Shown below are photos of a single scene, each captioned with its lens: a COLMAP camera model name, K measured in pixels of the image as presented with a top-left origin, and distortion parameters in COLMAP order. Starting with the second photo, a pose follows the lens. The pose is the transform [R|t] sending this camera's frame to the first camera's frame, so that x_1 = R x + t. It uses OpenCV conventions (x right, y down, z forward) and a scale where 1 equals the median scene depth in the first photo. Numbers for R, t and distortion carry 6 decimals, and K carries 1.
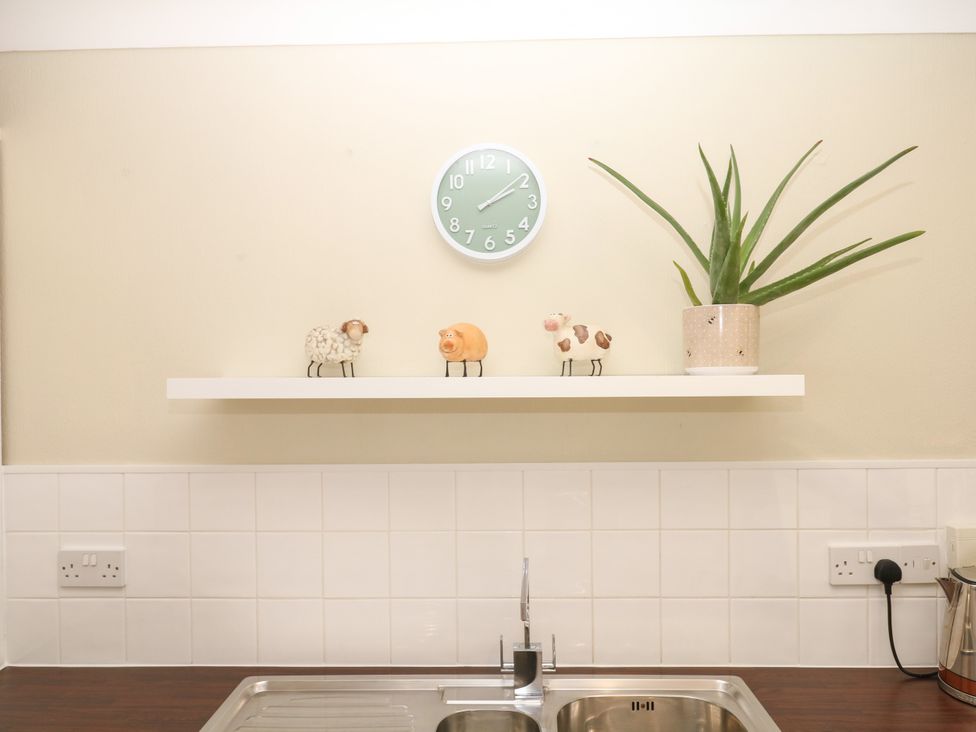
lens RADIAL K [[664.3, 0, 483.1], [0, 664.3, 367.9], [0, 0, 1]] dist [0.009407, -0.007628]
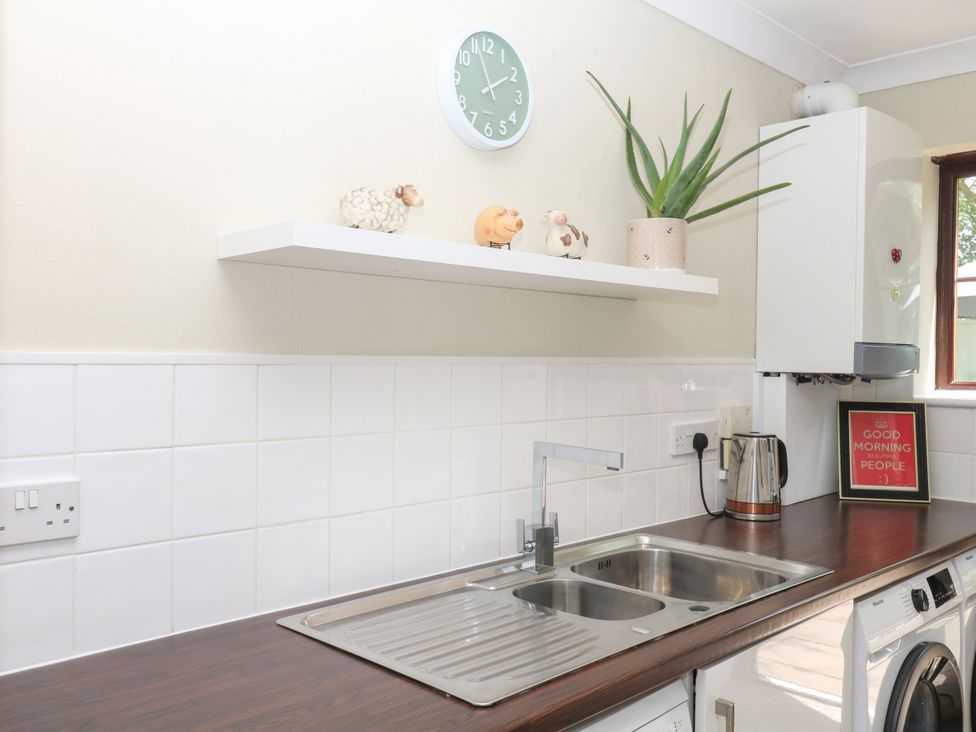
lens RADIAL K [[866.4, 0, 486.0], [0, 866.4, 369.7], [0, 0, 1]] dist [0.019535, -0.007689]
pose [[0.690358, 0.007174, 0.723432, -0.921083], [-0.012032, 0.999926, 0.001566, 0.164199], [-0.723368, -0.009785, 0.690394, 0.119691]]
